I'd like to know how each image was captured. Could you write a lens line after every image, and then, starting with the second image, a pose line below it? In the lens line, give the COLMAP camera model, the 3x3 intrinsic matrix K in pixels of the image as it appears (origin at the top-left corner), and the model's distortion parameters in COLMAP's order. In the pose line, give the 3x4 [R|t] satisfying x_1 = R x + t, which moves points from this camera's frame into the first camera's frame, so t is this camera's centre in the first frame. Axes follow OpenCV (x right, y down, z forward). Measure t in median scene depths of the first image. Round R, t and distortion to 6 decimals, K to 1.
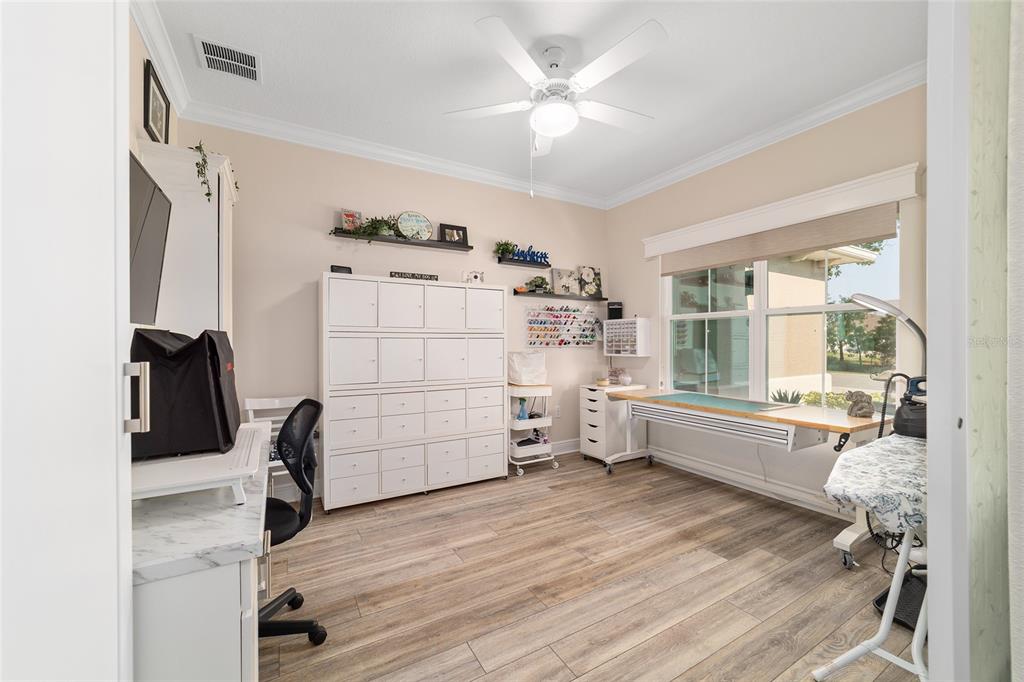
lens RADIAL K [[393.9, 0, 510.0], [0, 393.9, 339.9], [0, 0, 1]] dist [-0.018876, 0.009339]
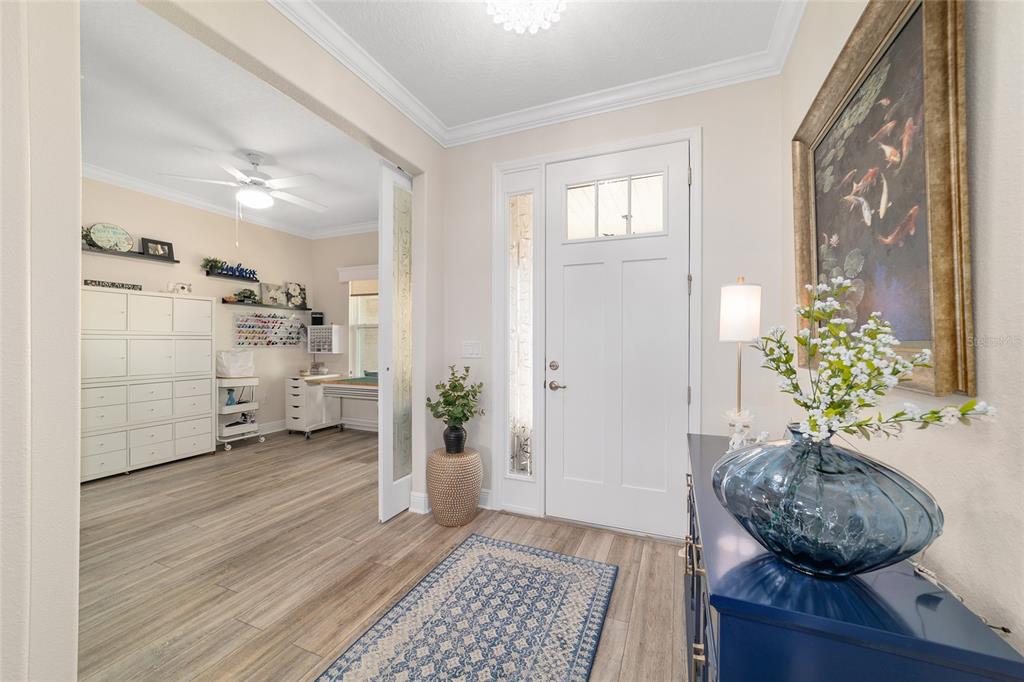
lens RADIAL K [[393.9, 0, 510.0], [0, 393.9, 339.9], [0, 0, 1]] dist [-0.018876, 0.009339]
pose [[0.800479, 0.004311, 0.599345, -0.001917], [-0.004557, 0.999989, -0.001106, -0.005682], [-0.599343, -0.001846, 0.800490, -0.485931]]
